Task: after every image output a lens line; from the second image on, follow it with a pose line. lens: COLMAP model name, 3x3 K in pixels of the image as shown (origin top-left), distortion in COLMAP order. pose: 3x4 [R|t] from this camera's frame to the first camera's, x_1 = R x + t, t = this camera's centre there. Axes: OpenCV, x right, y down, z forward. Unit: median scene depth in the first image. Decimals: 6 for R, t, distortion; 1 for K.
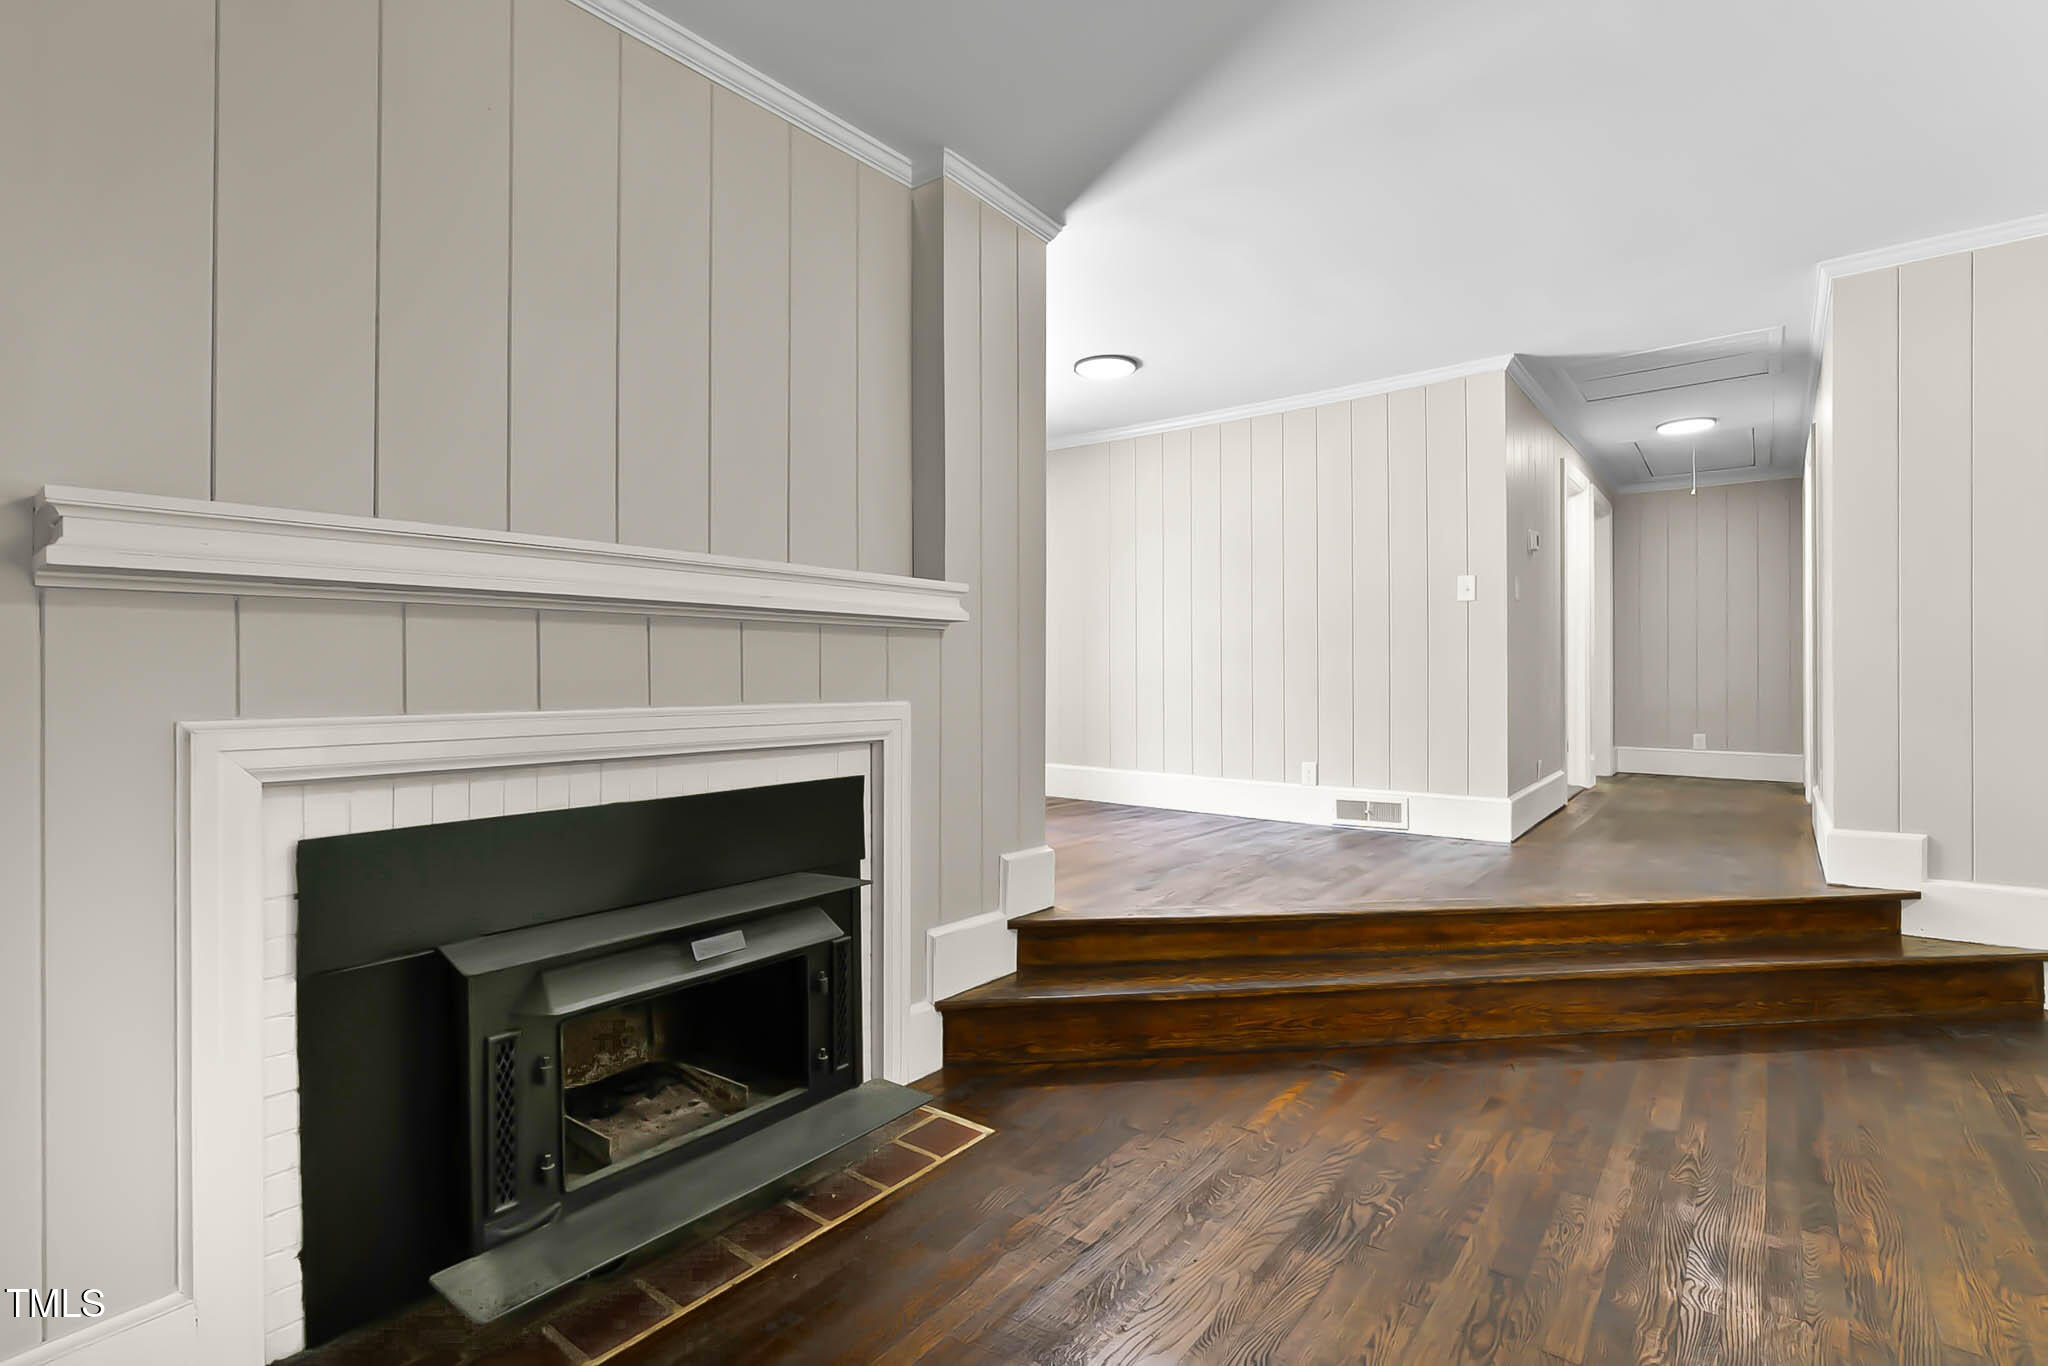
lens RADIAL K [[970.3, 0, 1009.6], [0, 970.3, 674.4], [0, 0, 1]] dist [-0.008598, 0.002840]
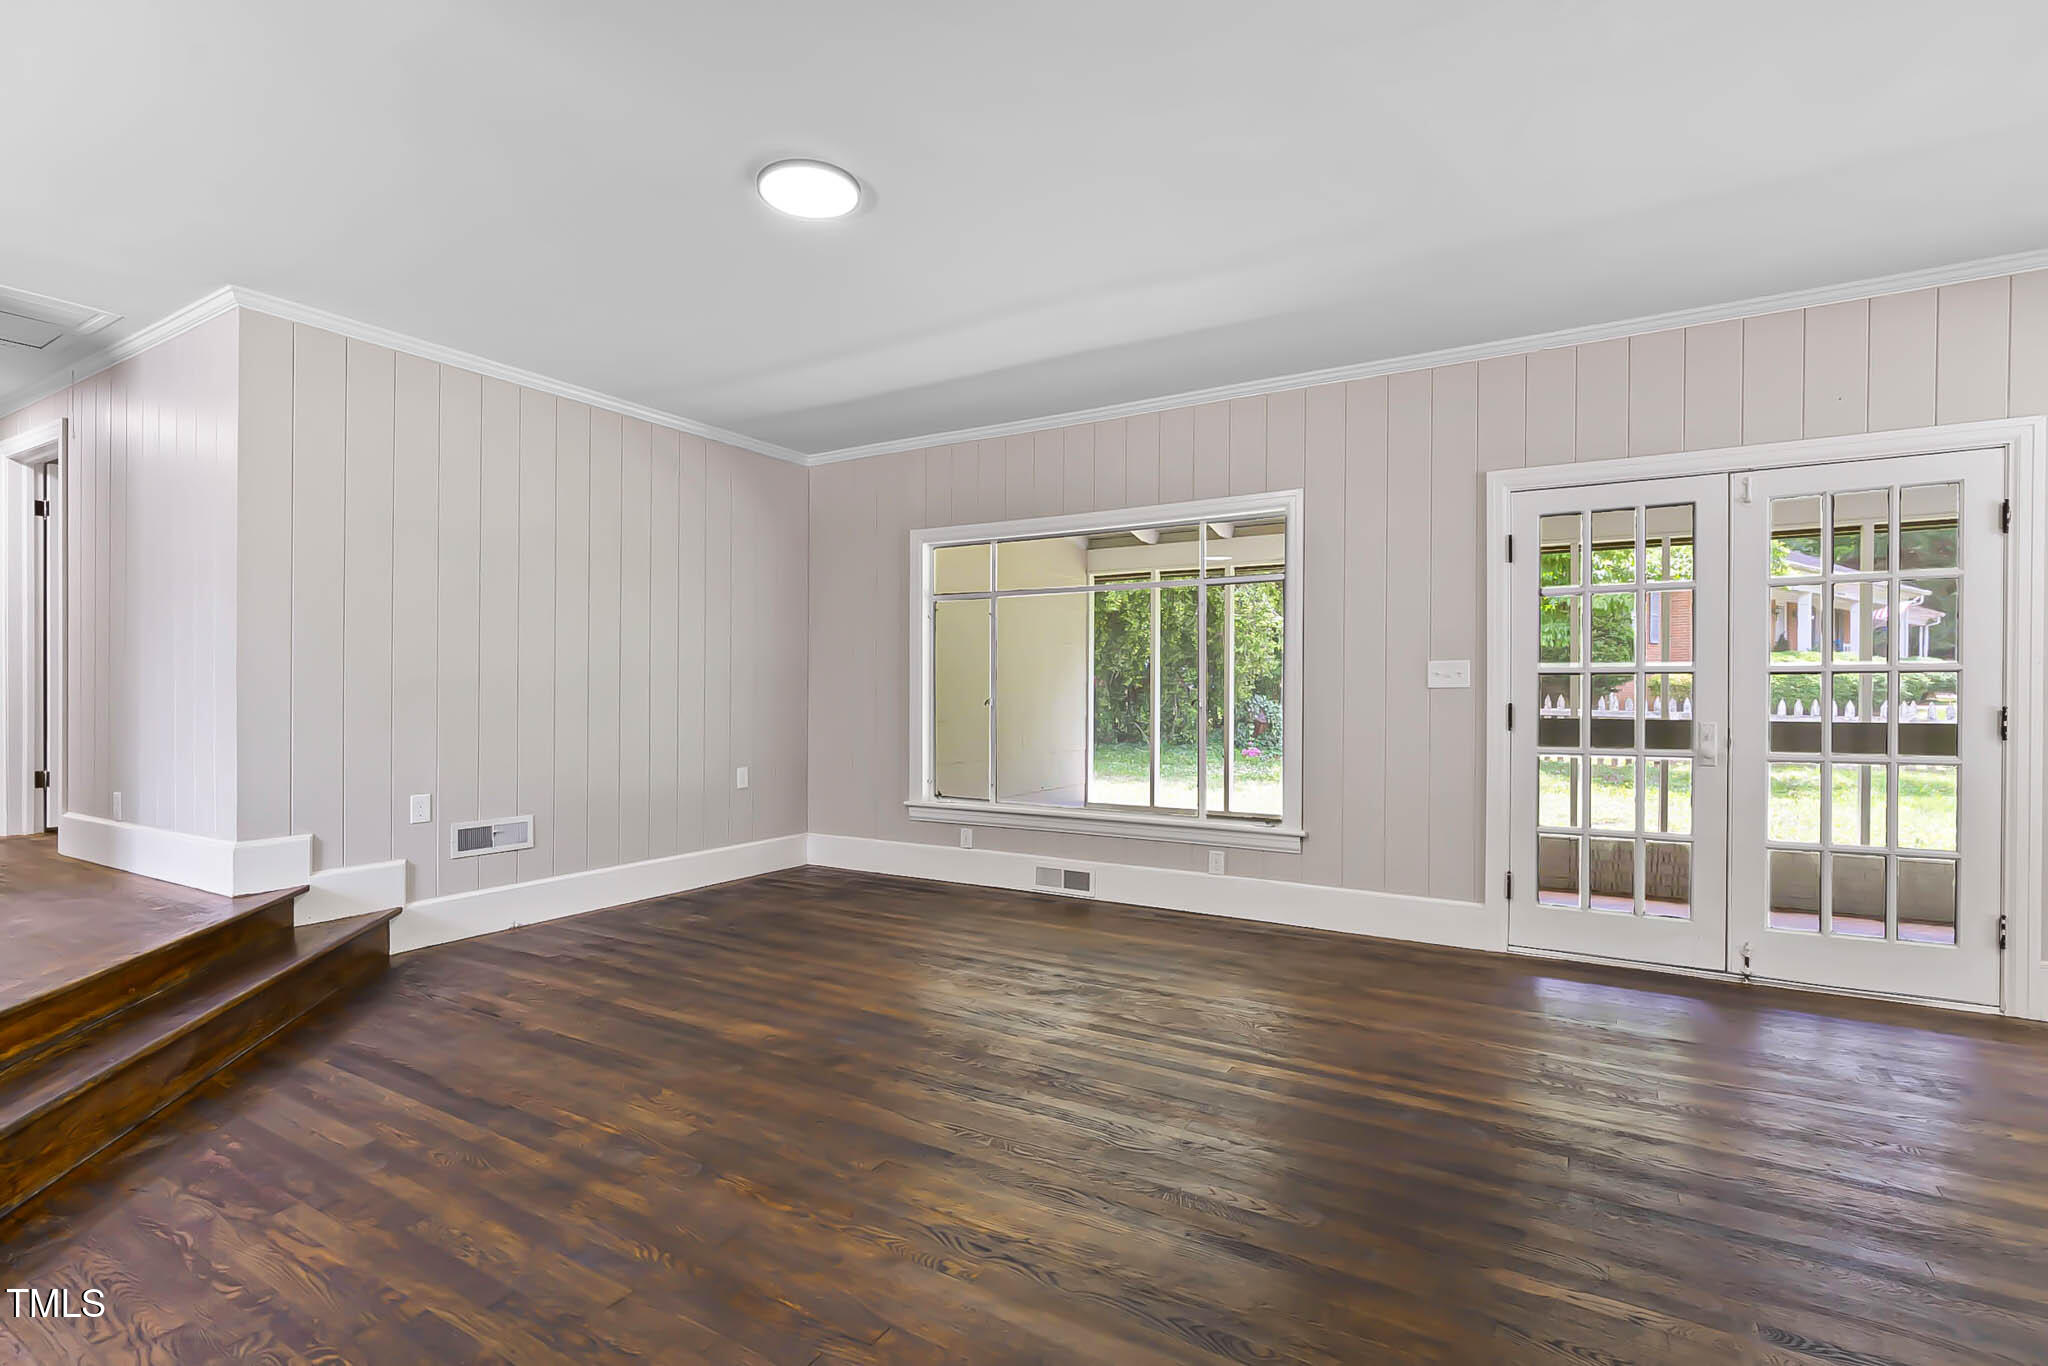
lens RADIAL K [[970.3, 0, 1018.1], [0, 970.3, 697.5], [0, 0, 1]] dist [-0.008598, 0.002840]
pose [[-0.122587, -0.001721, 0.992456, -0.340929], [-0.002416, 0.999996, 0.001435, 0.003639], [-0.992455, -0.002222, -0.122590, 0.388124]]
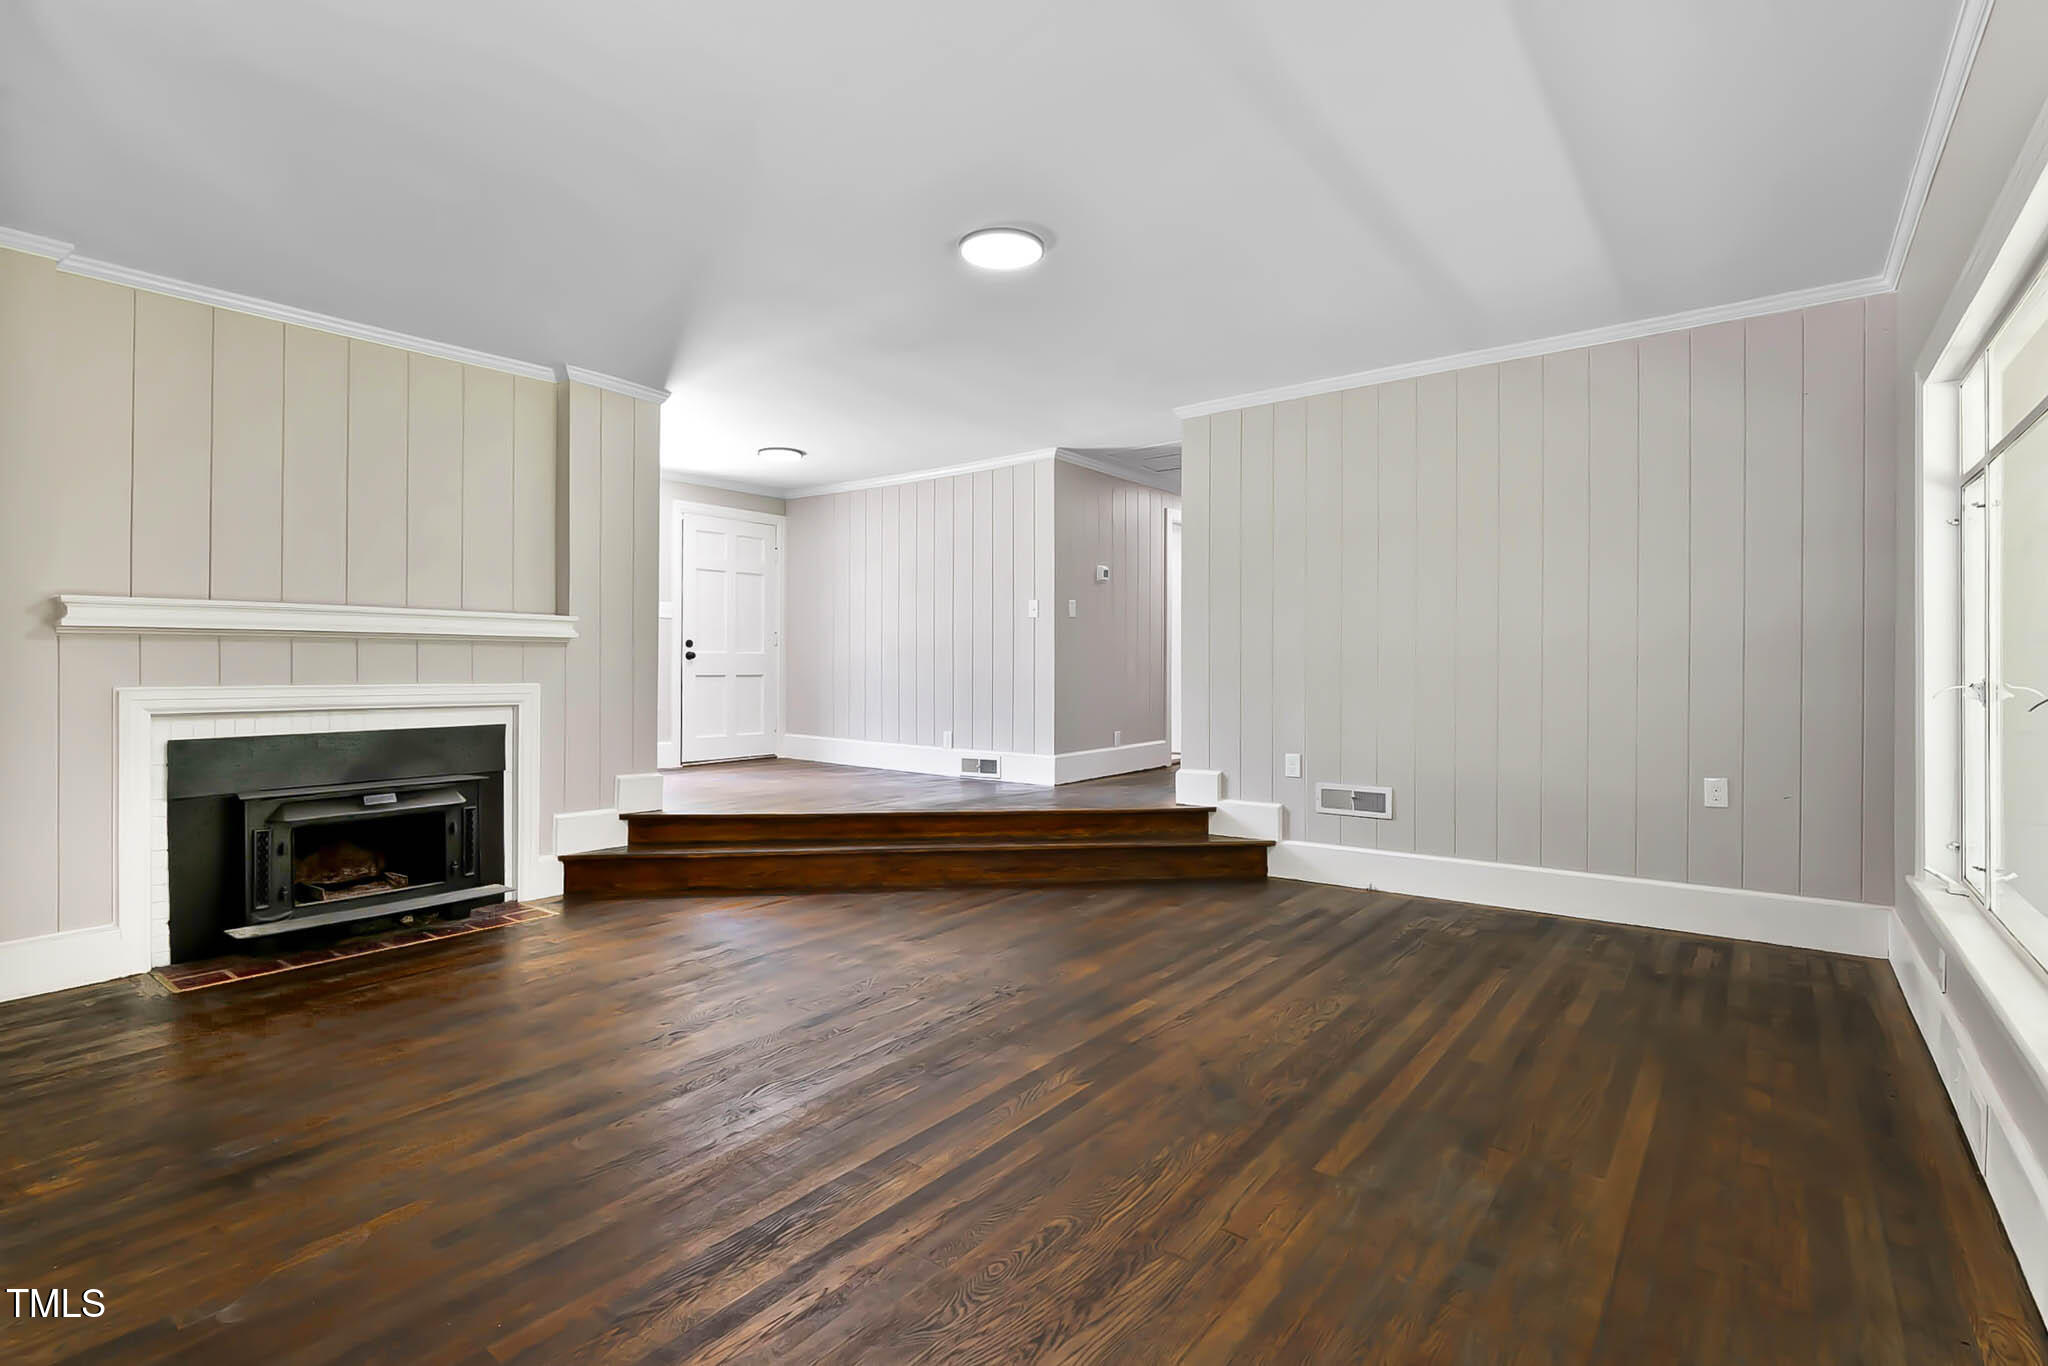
lens RADIAL K [[970.3, 0, 996.7], [0, 970.3, 667.0], [0, 0, 1]] dist [-0.008598, 0.002840]
pose [[0.999991, 0.003782, -0.001716, 0.713153], [-0.003783, 0.999993, -0.000366, -0.005255], [0.001714, 0.000372, 0.999998, -0.744757]]
